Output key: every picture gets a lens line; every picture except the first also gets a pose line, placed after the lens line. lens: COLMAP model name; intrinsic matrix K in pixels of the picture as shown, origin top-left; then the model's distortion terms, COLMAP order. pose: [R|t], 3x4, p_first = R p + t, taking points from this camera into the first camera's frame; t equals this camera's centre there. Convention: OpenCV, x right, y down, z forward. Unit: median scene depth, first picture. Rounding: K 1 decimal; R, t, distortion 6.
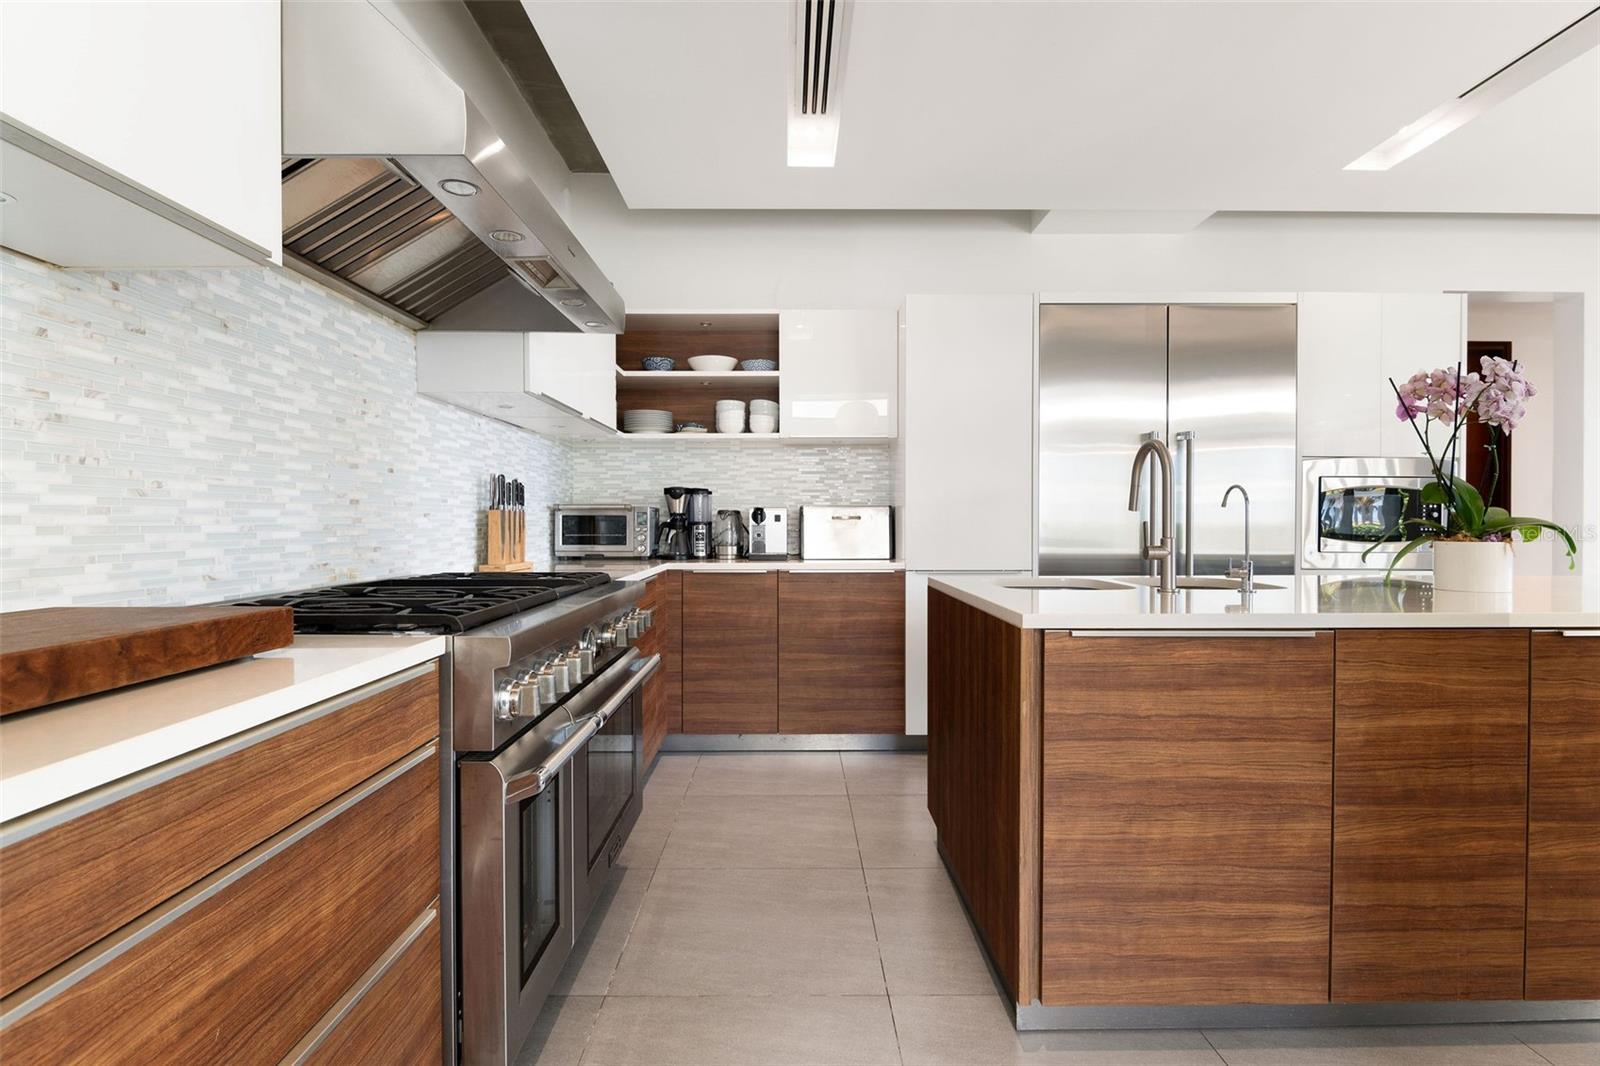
lens RADIAL K [[780.2, 0, 798.4], [0, 780.2, 527.2], [0, 0, 1]] dist [0.000478, 0.000016]
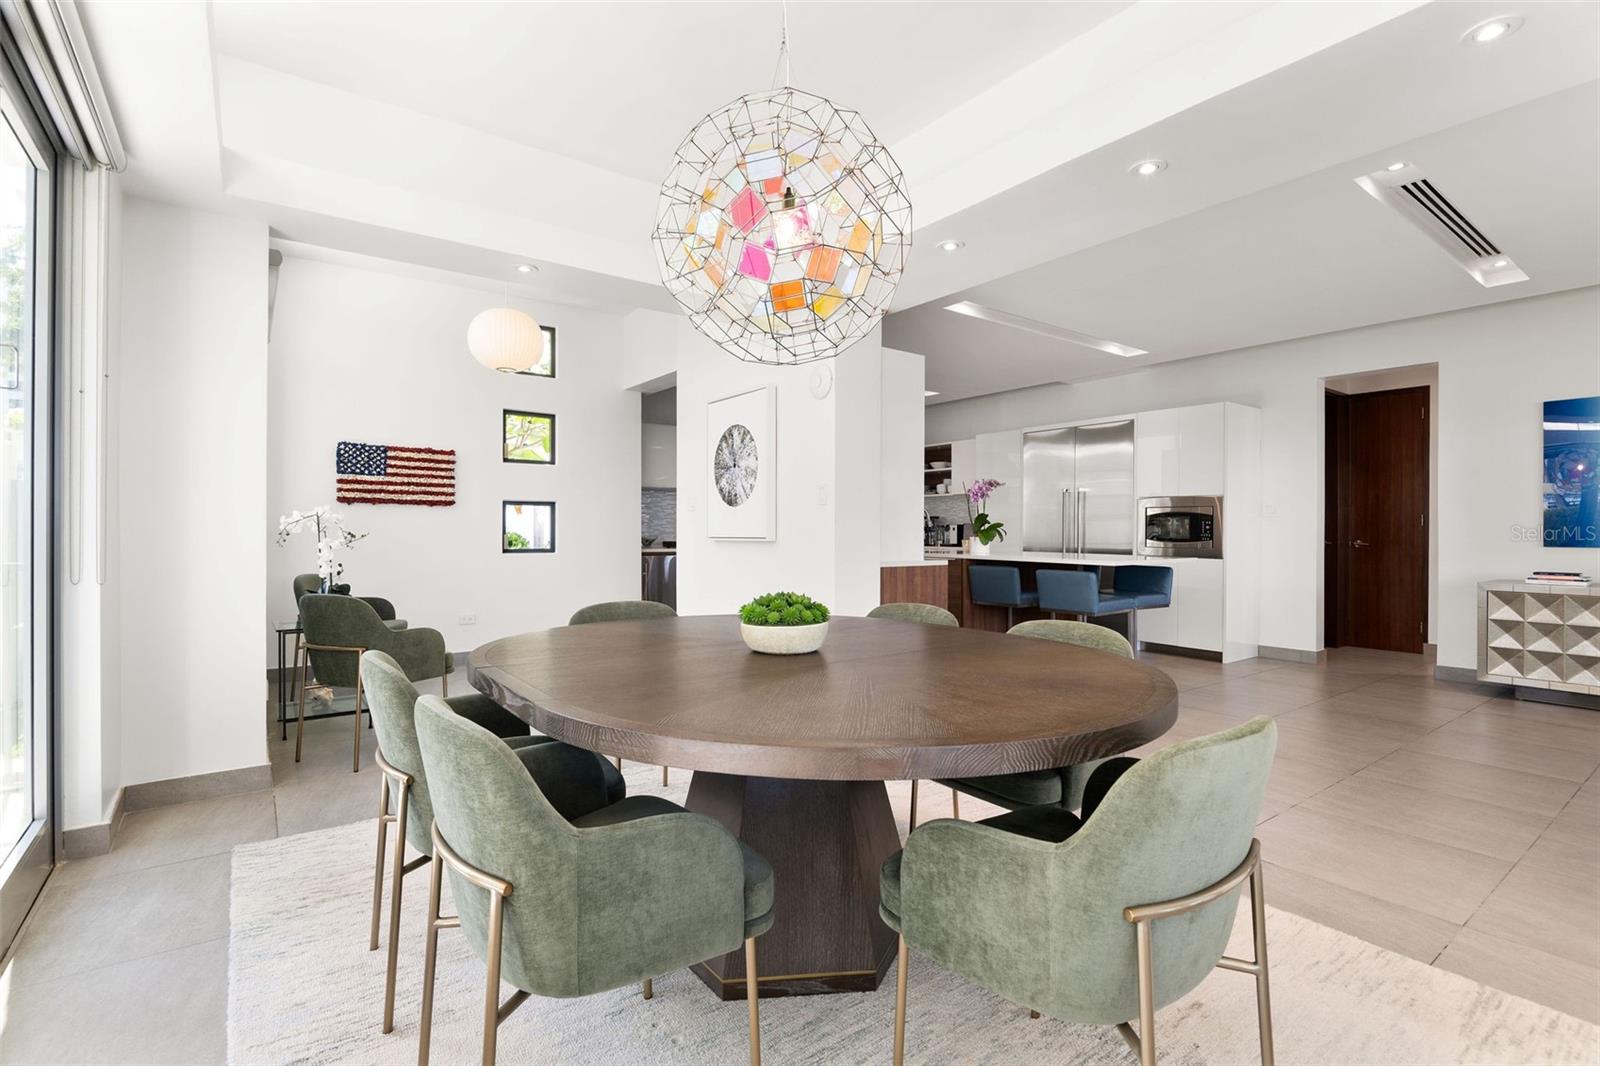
lens RADIAL K [[743.0, 0, 802.0], [0, 743.0, 531.7], [0, 0, 1]] dist [0.002593, -0.005215]
pose [[0.587912, 0.002388, -0.808922, 1.643763], [-0.009051, 0.999952, -0.003626, 0.008880], [0.808875, 0.009454, 0.587905, -0.749769]]
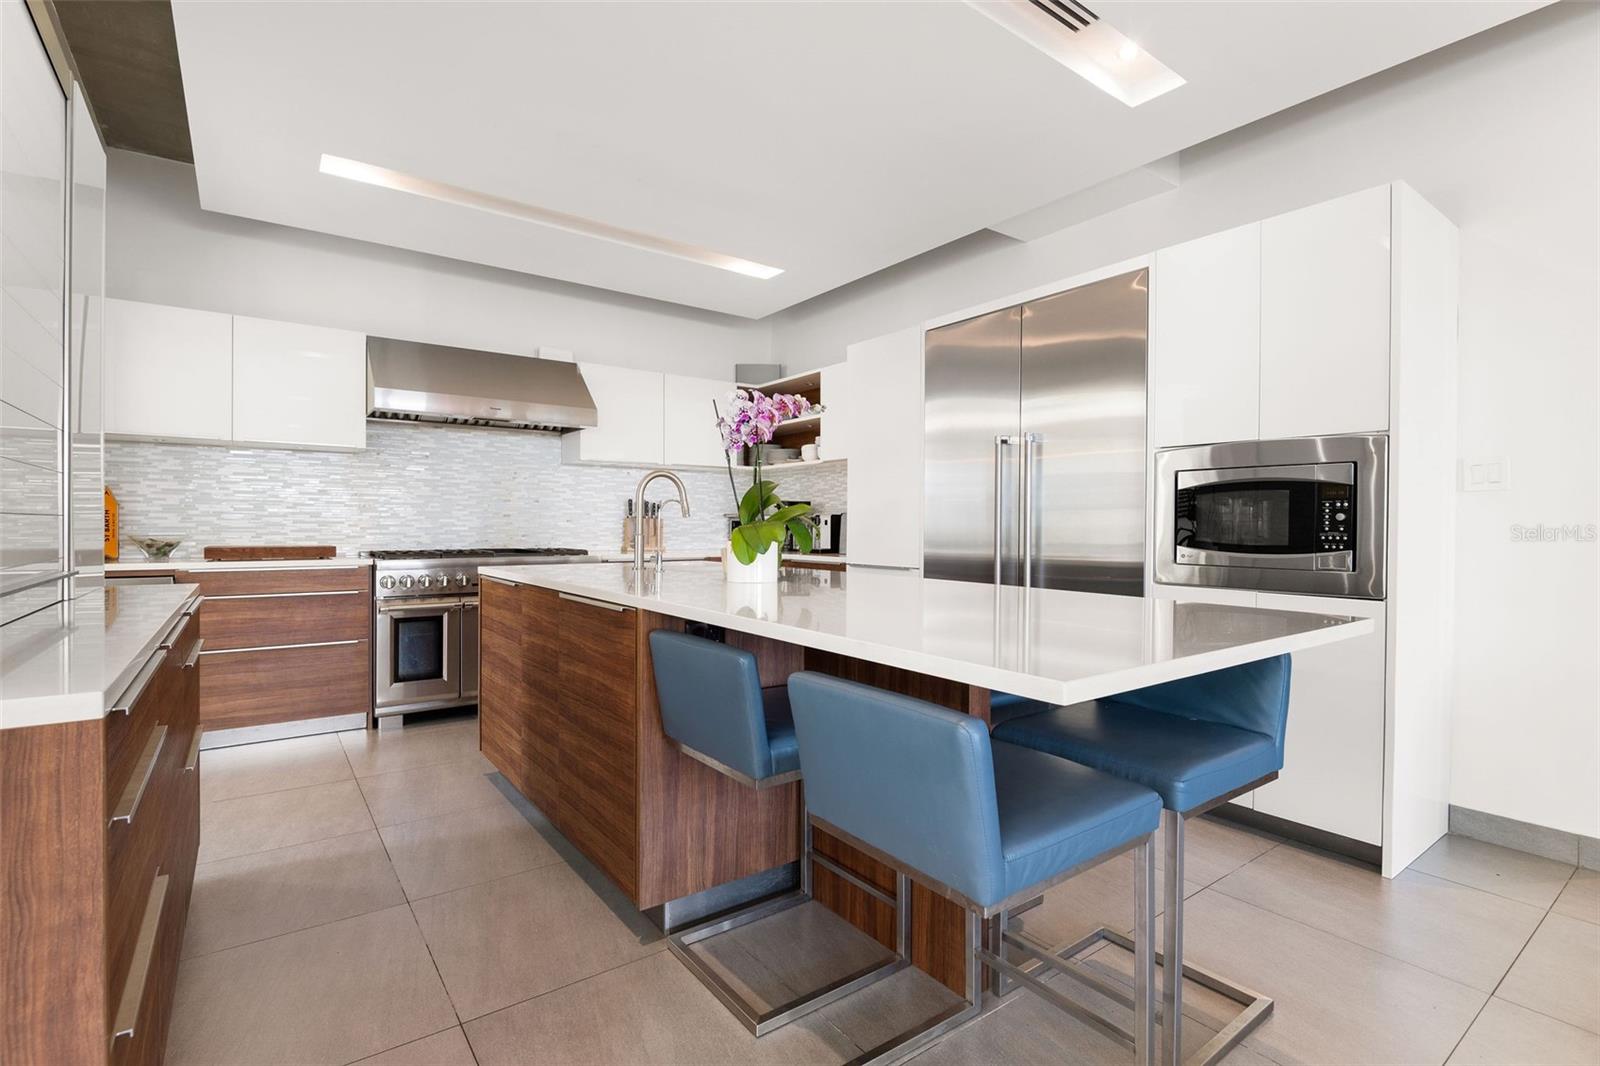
lens RADIAL K [[743.0, 0, 793.9], [0, 743.0, 534.2], [0, 0, 1]] dist [0.002593, -0.005215]
pose [[0.580433, 0.012028, -0.814219, 1.067636], [-0.010059, 0.999921, 0.007601, -0.000699], [0.814246, 0.003779, 0.580508, 0.227666]]
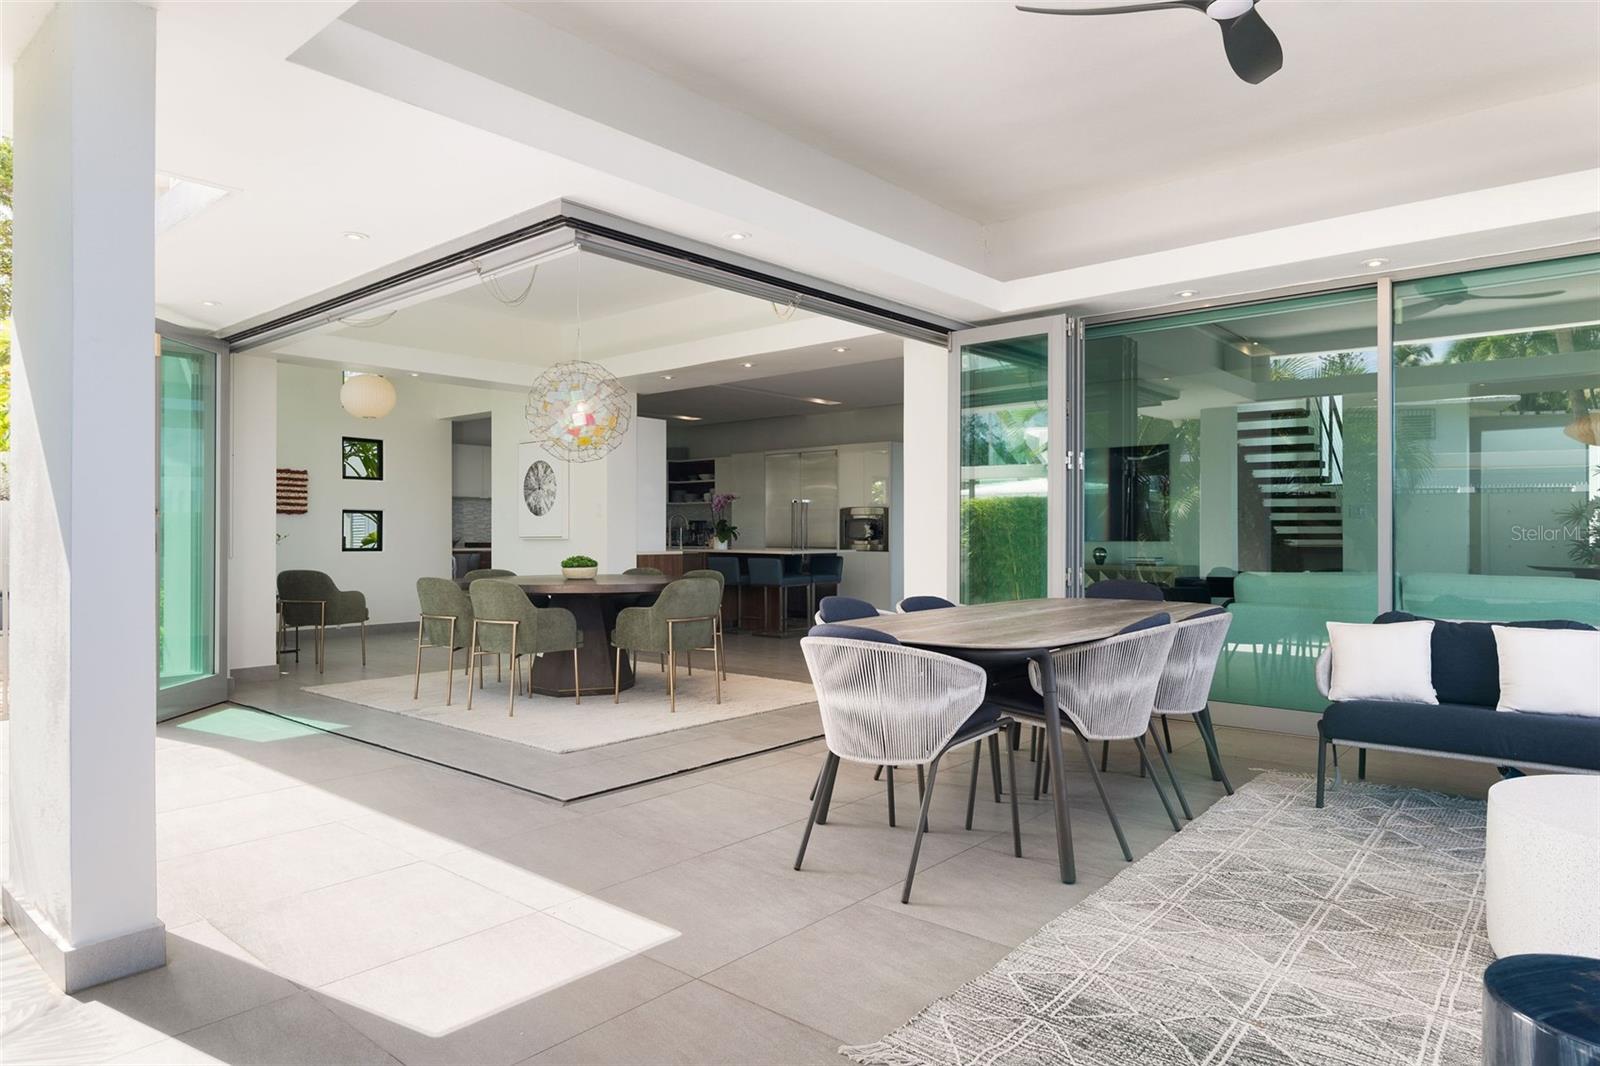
lens RADIAL K [[962.3, 0, 805.2], [0, 962.3, 529.1], [0, 0, 1]] dist [0.000450, -0.000063]
pose [[0.754030, -0.005595, -0.656817, 2.676831], [-0.003507, 0.999915, -0.012543, 0.024074], [0.656831, 0.011761, 0.753946, -1.506388]]
